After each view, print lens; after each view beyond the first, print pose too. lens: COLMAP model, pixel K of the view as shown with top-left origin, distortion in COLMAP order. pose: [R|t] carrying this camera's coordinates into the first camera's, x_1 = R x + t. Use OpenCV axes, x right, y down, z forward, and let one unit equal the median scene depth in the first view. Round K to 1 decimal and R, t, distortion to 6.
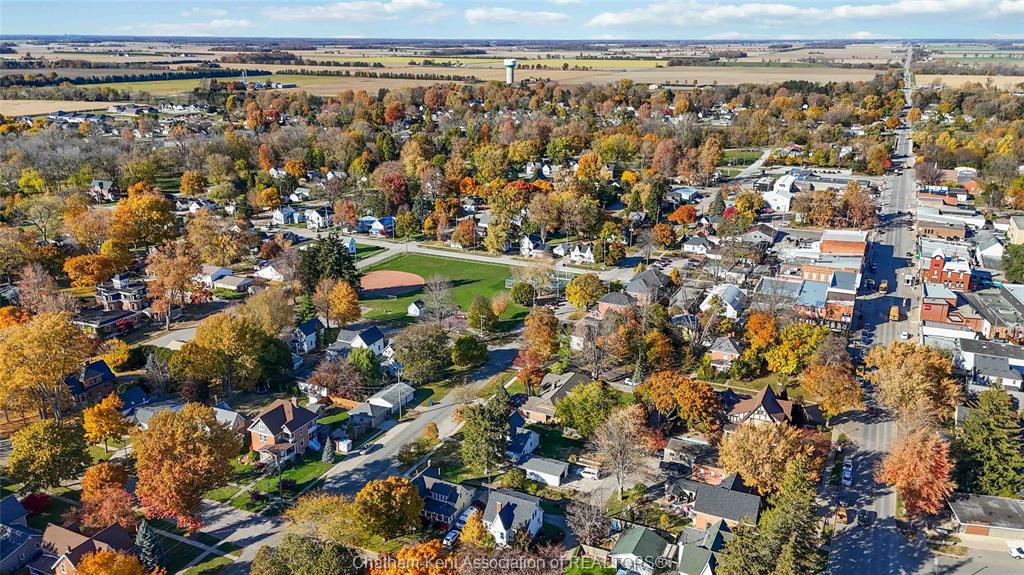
lens RADIAL K [[797.2, 0, 515.1], [0, 797.2, 275.0], [0, 0, 1]] dist [0.089024, -0.090489]
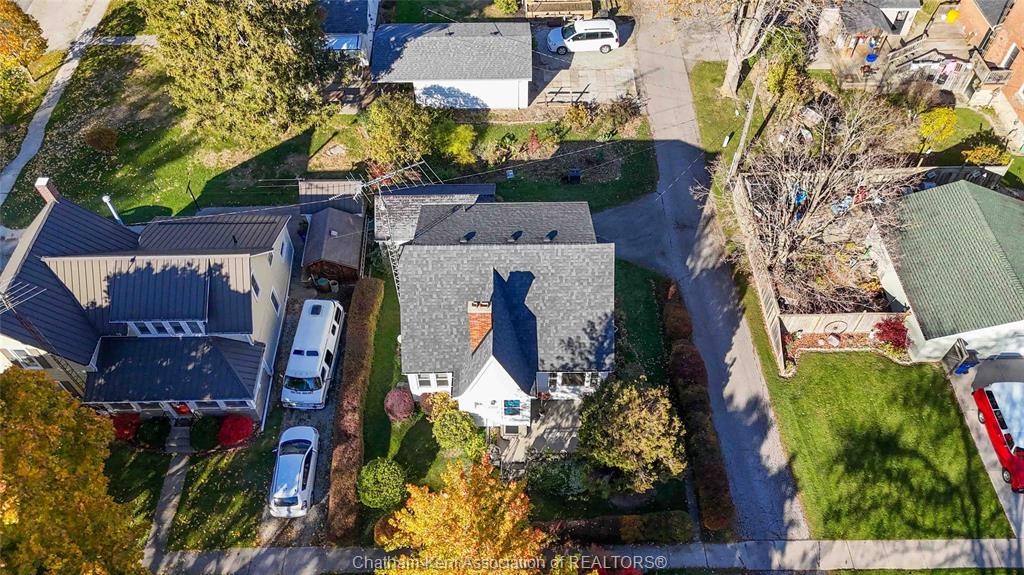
lens RADIAL K [[754.8, 0, 515.2], [0, 754.8, 289.6], [0, 0, 1]] dist [0.074229, -0.075549]
pose [[0.894857, -0.357353, 0.267452, -0.045430], [0.134631, 0.787378, 0.601590, 0.115119], [-0.425566, -0.502329, 0.752701, 0.608278]]
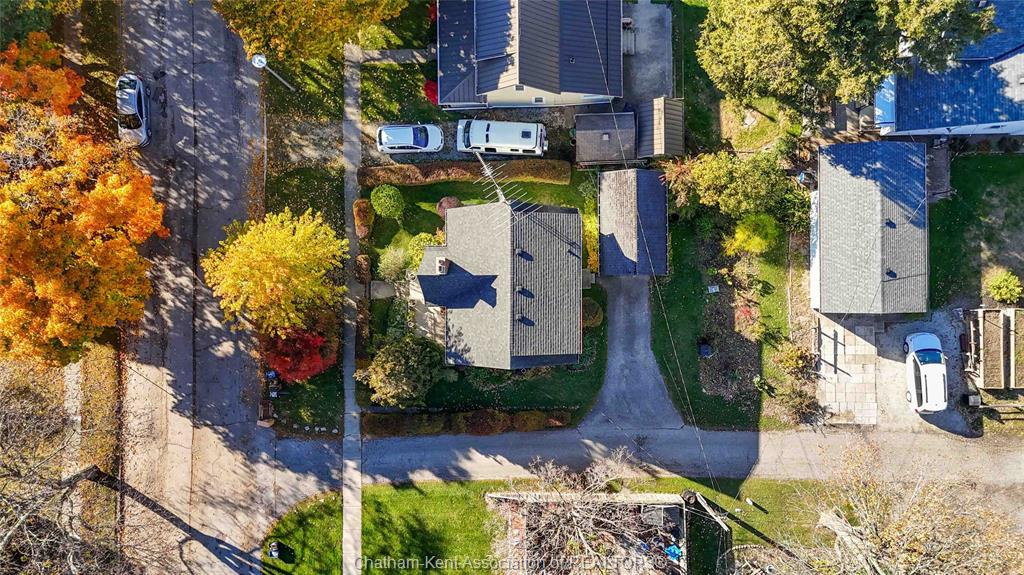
lens RADIAL K [[729.7, 0, 445.2], [0, 729.7, 296.6], [0, 0, 1]] dist [0.027816, -0.003361]
pose [[0.441799, 0.896980, -0.015509, -0.005361], [-0.242616, 0.136106, 0.960527, 0.024616], [0.863685, -0.420597, 0.277753, 0.659753]]
